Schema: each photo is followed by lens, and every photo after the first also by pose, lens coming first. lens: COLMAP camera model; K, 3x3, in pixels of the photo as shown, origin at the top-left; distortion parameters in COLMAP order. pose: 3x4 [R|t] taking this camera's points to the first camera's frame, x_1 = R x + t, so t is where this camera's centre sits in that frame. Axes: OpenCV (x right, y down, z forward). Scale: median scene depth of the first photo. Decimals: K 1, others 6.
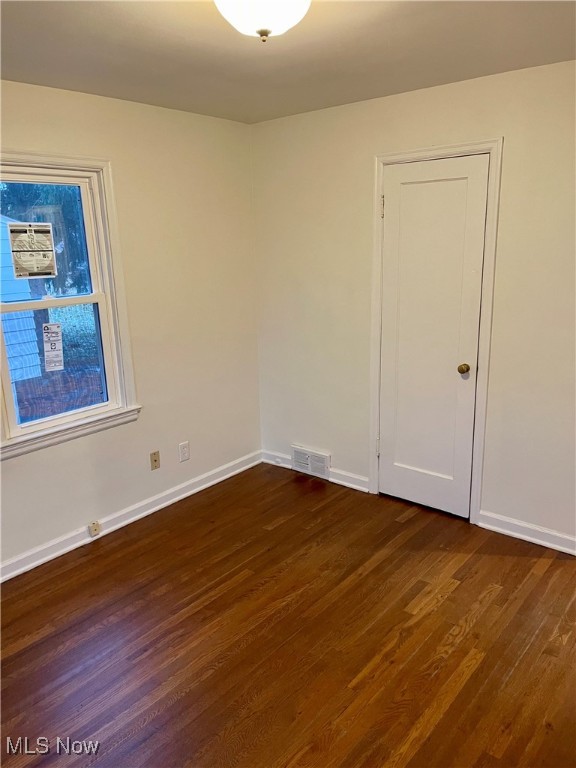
lens RADIAL K [[580.3, 0, 286.2], [0, 580.3, 383.3], [0, 0, 1]] dist [0.044257, -0.081790]
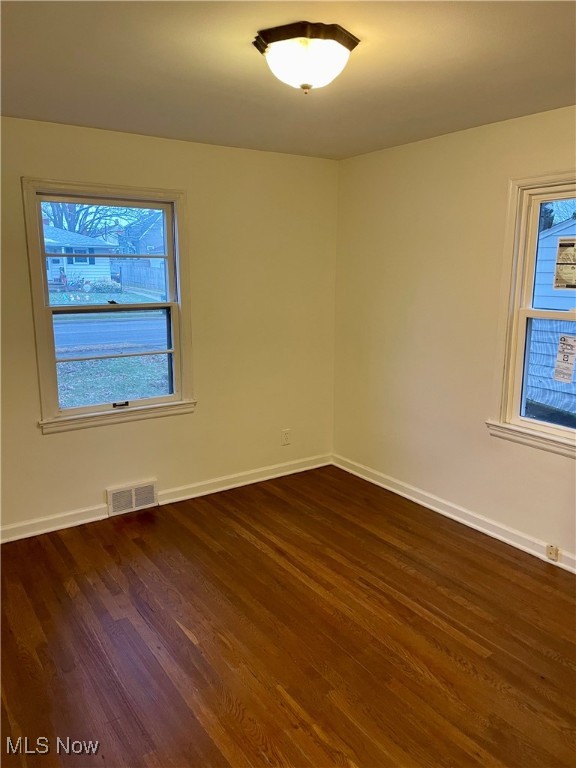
lens RADIAL K [[580.3, 0, 286.5], [0, 580.3, 384.4], [0, 0, 1]] dist [0.044257, -0.081790]
pose [[-0.279961, 0.222399, -0.933895, 0.726309], [-0.223473, 0.930975, 0.288696, -0.216367], [0.933639, 0.289524, -0.210936, 0.818195]]
